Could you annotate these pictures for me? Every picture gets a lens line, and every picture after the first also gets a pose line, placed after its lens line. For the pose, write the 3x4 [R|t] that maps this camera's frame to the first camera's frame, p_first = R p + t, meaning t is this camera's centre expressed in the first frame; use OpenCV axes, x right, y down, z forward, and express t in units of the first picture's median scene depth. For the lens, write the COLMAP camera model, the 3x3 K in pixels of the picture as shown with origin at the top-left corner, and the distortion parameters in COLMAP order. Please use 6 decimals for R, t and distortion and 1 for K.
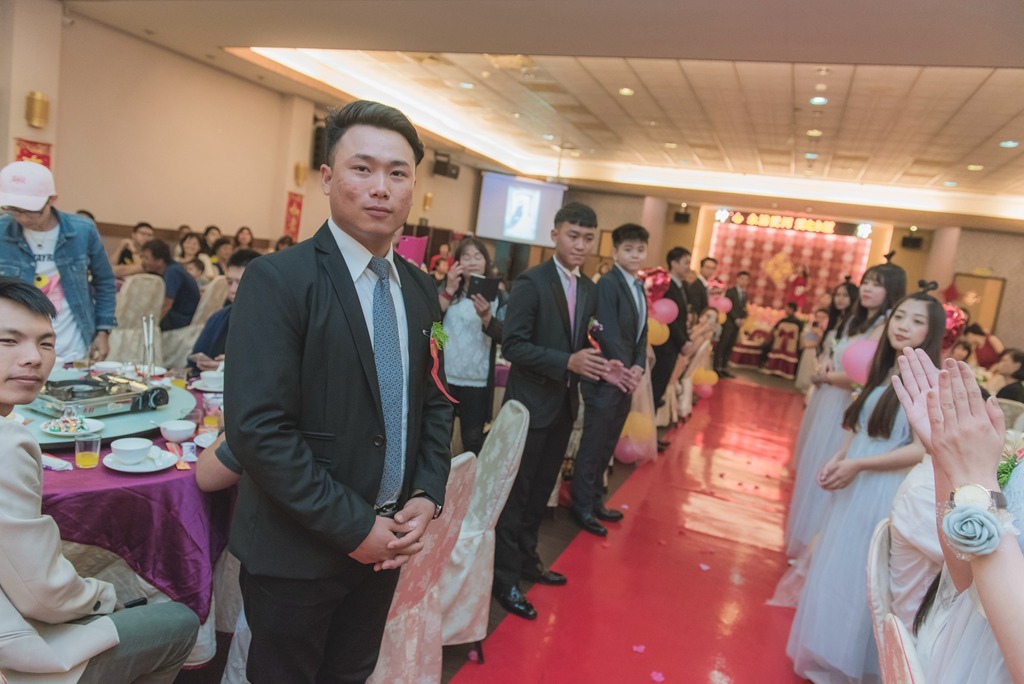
lens RADIAL K [[721.0, 0, 522.8], [0, 721.0, 347.5], [0, 0, 1]] dist [0.002498, 0.000596]
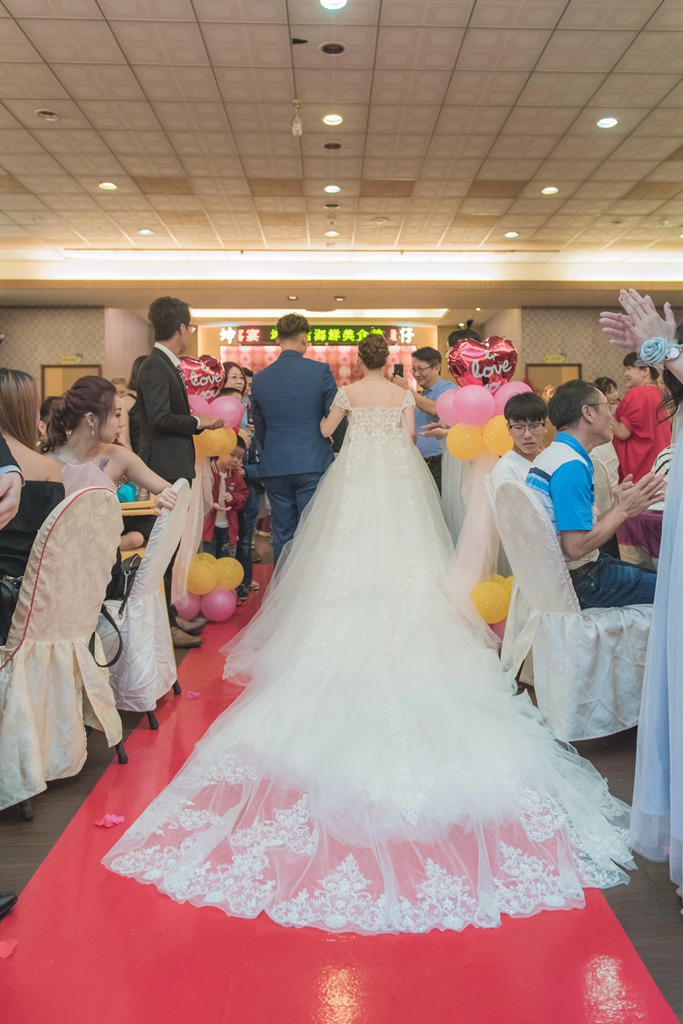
lens RADIAL K [[721.0, 0, 341.5], [0, 721.0, 512.0], [0, 0, 1]] dist [0.002498, 0.000596]
pose [[0.918441, -0.161807, 0.360950, 0.113696], [0.166060, 0.985924, 0.019428, 0.007014], [-0.359013, 0.042096, 0.932383, 0.361156]]
